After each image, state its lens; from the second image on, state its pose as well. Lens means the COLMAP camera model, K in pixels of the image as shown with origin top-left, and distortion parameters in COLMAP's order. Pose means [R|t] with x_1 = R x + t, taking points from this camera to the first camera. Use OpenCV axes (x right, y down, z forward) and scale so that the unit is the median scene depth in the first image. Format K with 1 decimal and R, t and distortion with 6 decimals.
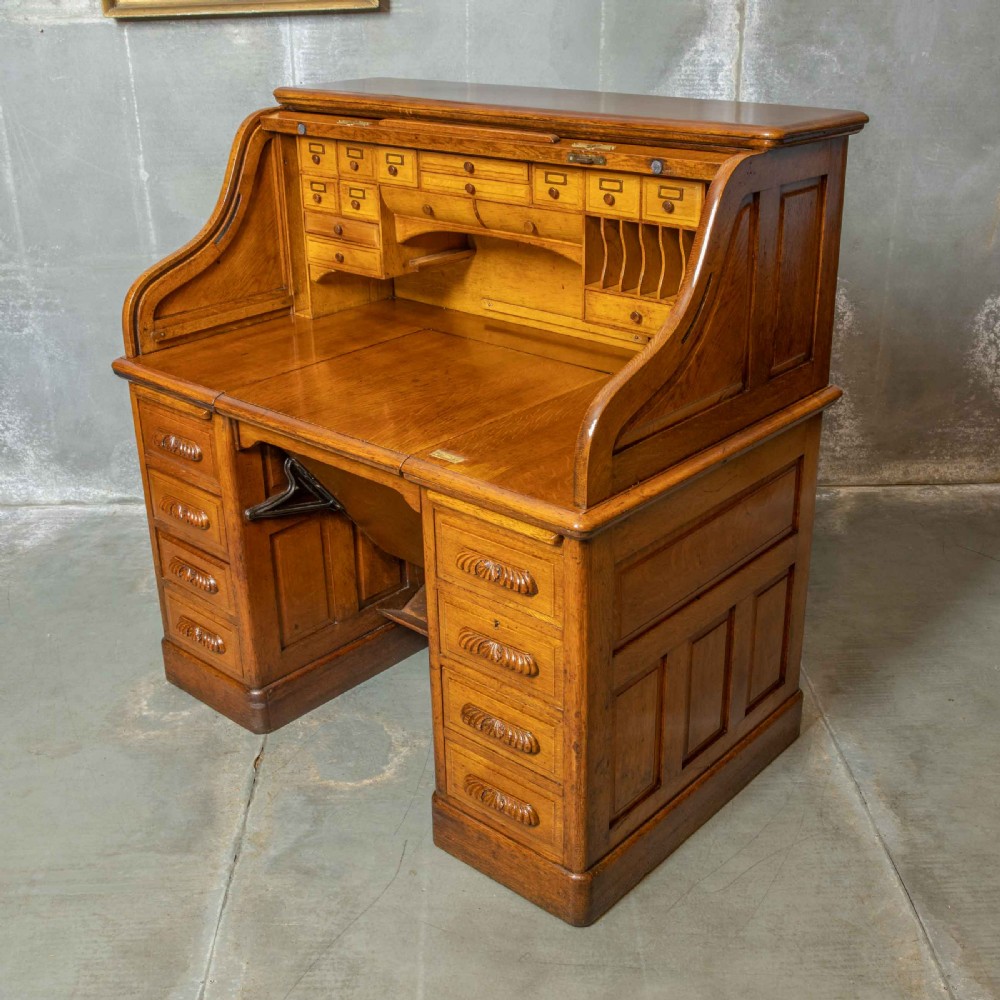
lens RADIAL K [[1212.0, 0, 517.8], [0, 1212.0, 475.6], [0, 0, 1]] dist [-0.080107, 0.089920]
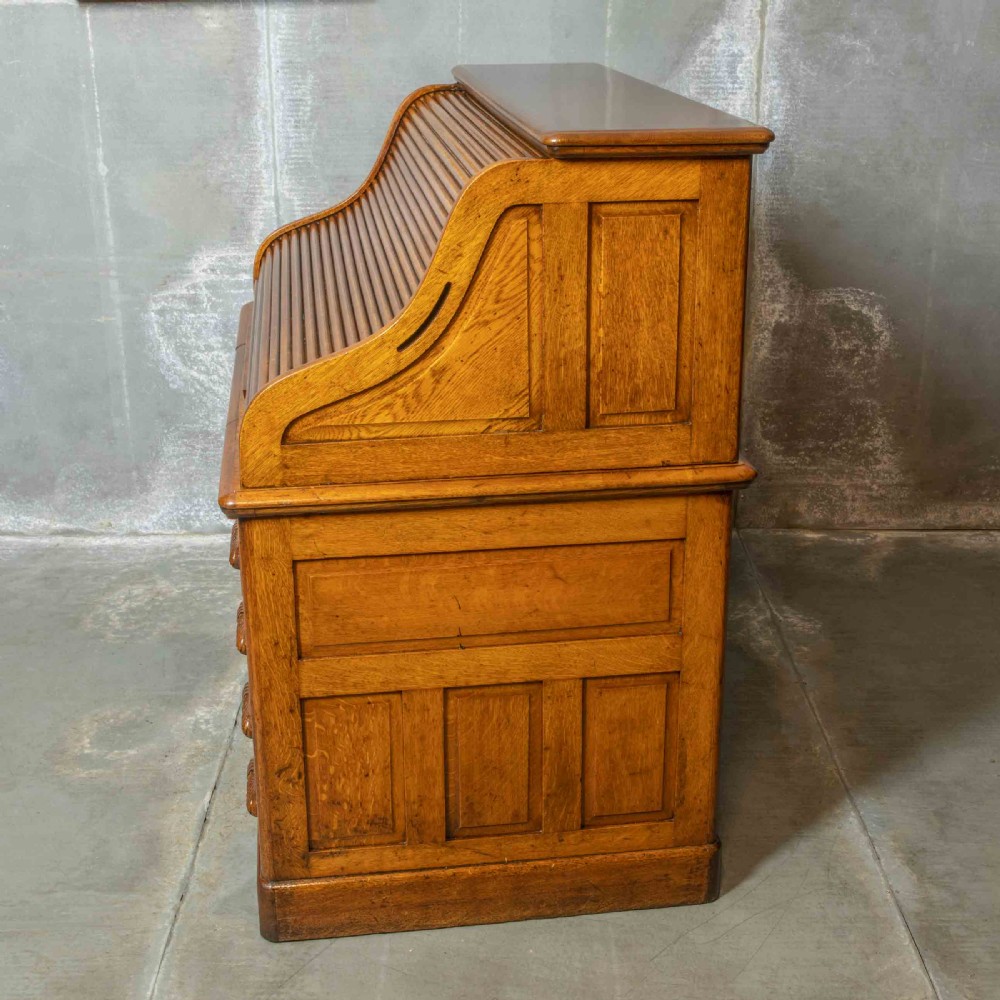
lens RADIAL K [[1469.1, 0, 489.9], [0, 1469.1, 464.6], [0, 0, 1]] dist [-0.025173, 0.078620]
pose [[0.999408, 0.015670, -0.030631, 0.019742], [-0.017511, 0.997996, -0.060811, 0.036185], [0.029616, 0.061311, 0.997679, -0.089503]]
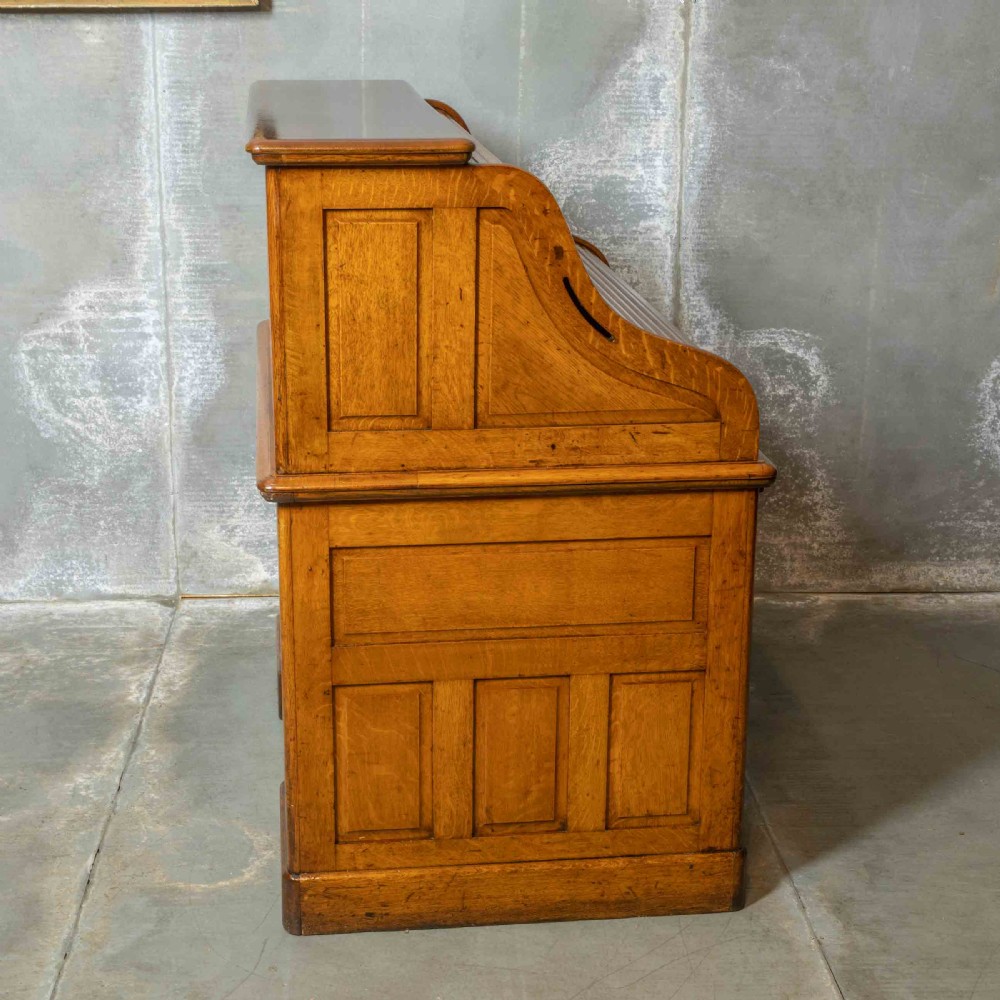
lens RADIAL K [[1772.1, 0, 488.3], [0, 1772.1, 486.4], [0, 0, 1]] dist [0.027448, 0.081809]
pose [[0.999734, 0.012402, 0.019437, 0.025803], [-0.010125, 0.993525, -0.113159, 0.086595], [-0.020715, 0.112932, 0.993387, -0.210667]]
